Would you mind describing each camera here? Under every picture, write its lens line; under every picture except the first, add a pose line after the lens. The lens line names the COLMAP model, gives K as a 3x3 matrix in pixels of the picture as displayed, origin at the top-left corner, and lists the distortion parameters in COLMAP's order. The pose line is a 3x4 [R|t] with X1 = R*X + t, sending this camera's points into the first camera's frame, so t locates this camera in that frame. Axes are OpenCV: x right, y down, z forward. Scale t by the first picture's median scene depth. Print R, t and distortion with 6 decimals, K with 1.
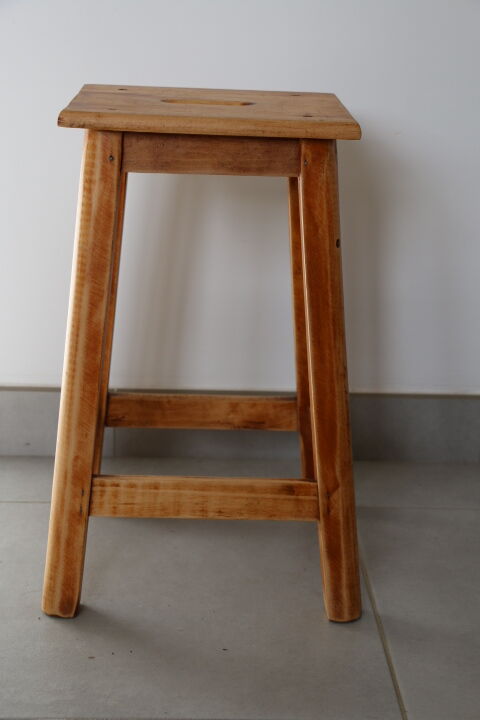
lens RADIAL K [[1562.8, 0, 240.0], [0, 1562.8, 360.0], [0, 0, 1]] dist [0.326375, -0.016524]
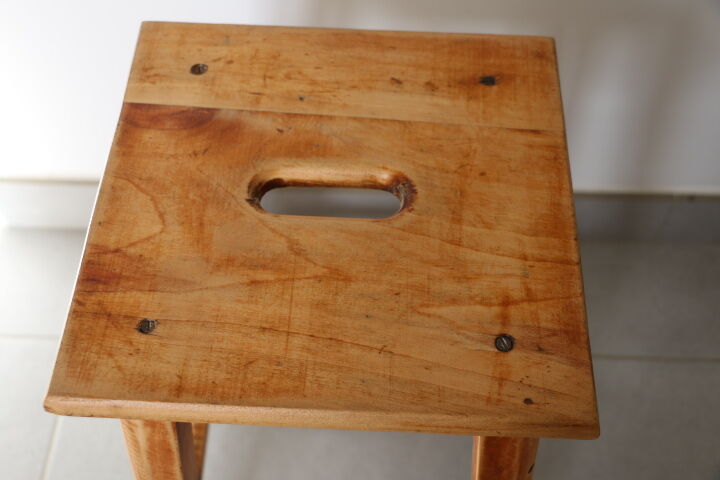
lens RADIAL K [[885.0, 0, 360.0], [0, 885.0, 240.0], [0, 0, 1]] dist [-0.030541, -0.022357]
pose [[0.997984, 0.037705, -0.051059, 0.007533], [0.004054, 0.764929, 0.644102, -0.375306], [0.063343, -0.643010, 0.763234, 0.776048]]
